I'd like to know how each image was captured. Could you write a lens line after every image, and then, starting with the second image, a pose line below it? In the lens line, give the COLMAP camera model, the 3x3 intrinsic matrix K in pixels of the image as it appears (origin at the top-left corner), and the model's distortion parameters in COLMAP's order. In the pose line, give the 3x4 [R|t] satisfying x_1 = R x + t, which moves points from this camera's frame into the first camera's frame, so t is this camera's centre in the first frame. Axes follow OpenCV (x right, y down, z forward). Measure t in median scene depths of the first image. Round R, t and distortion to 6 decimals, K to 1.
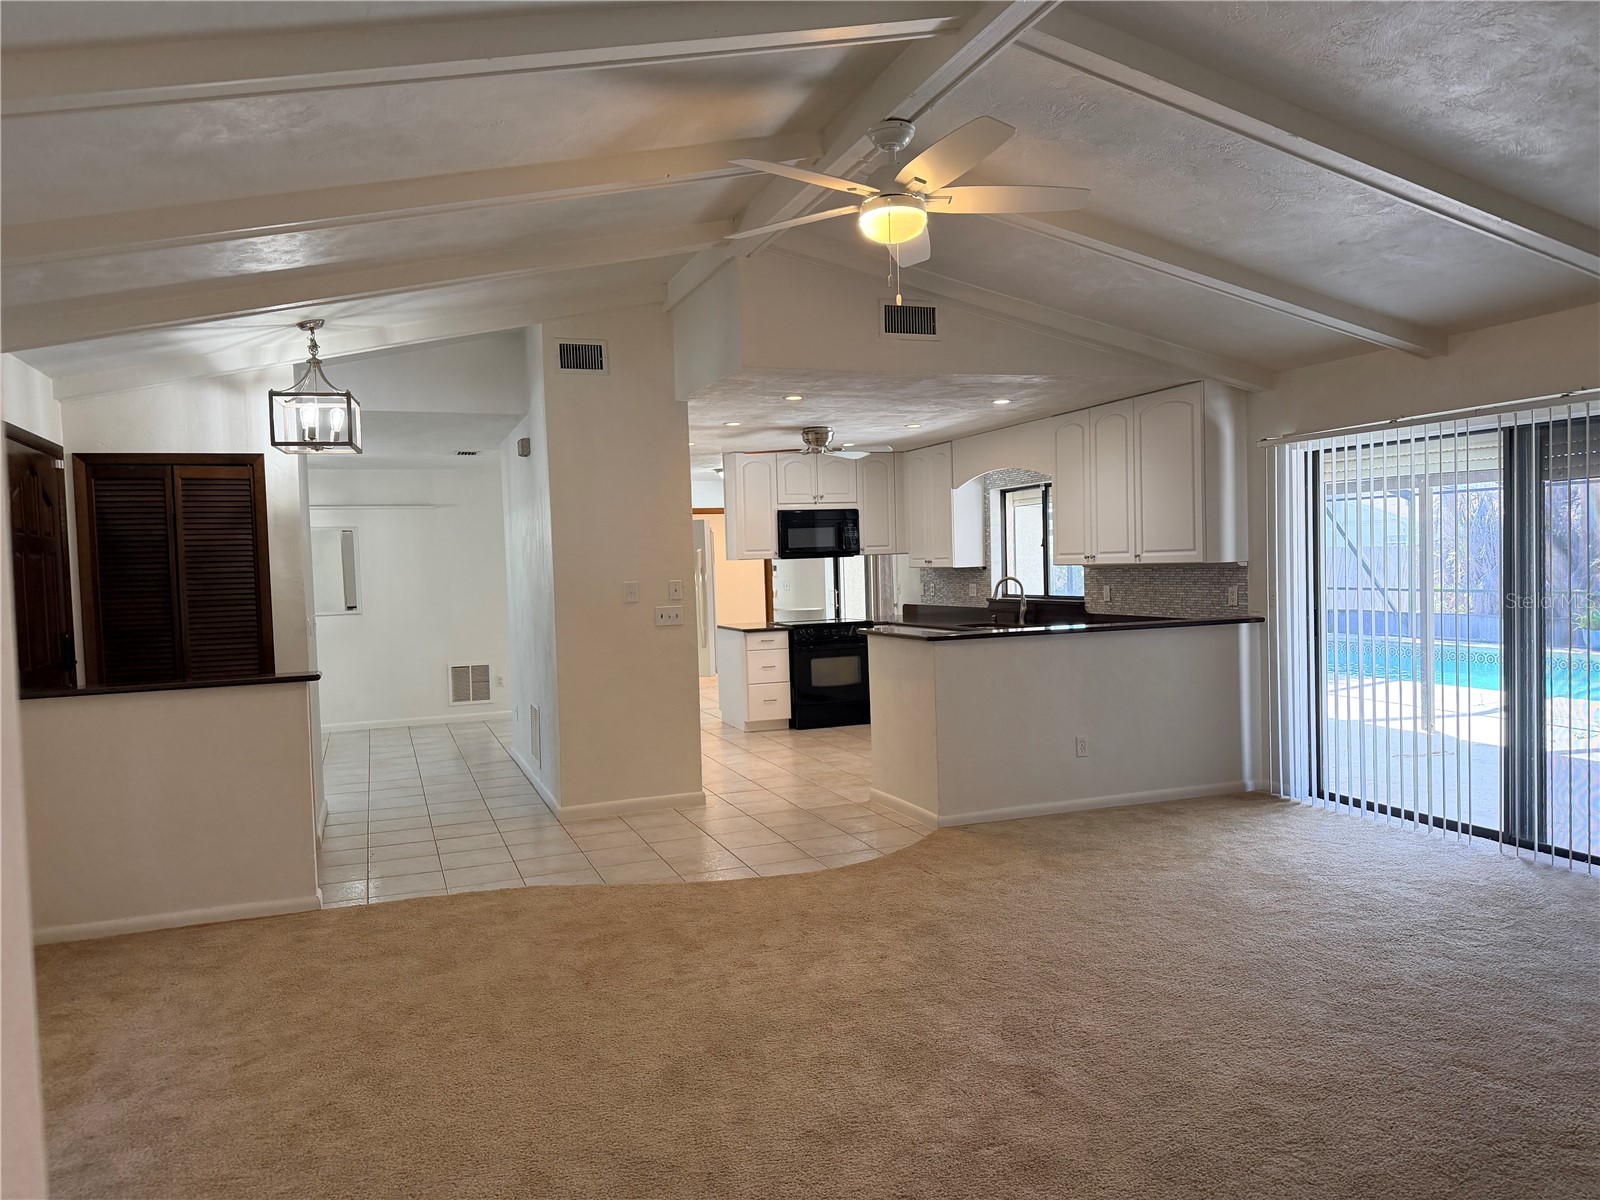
lens RADIAL K [[1134.7, 0, 797.7], [0, 1134.7, 601.0], [0, 0, 1]] dist [0.045623, -0.046120]
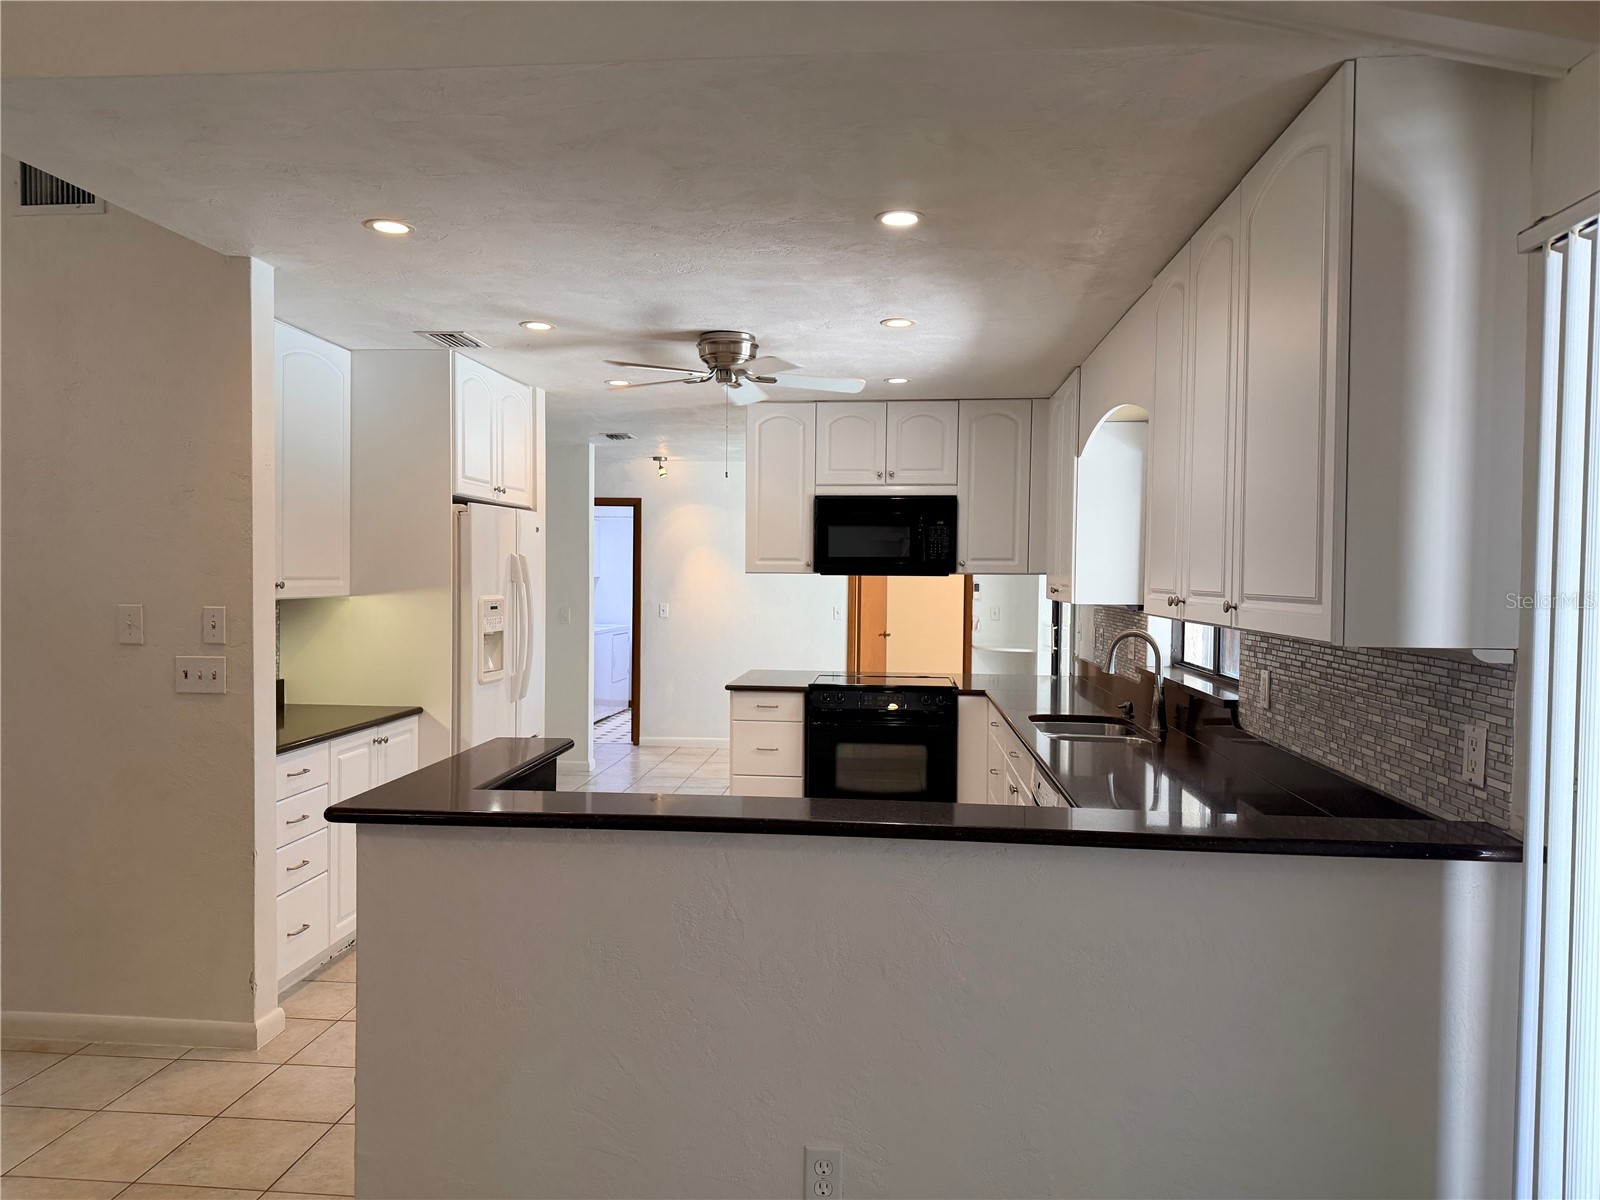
lens RADIAL K [[1134.7, 0, 800.4], [0, 1134.7, 605.0], [0, 0, 1]] dist [0.045623, -0.046120]
pose [[0.904273, 0.054669, -0.423441, 0.239489], [-0.055290, 0.998412, 0.010827, -0.026725], [0.423360, 0.013622, 0.905859, 0.441849]]
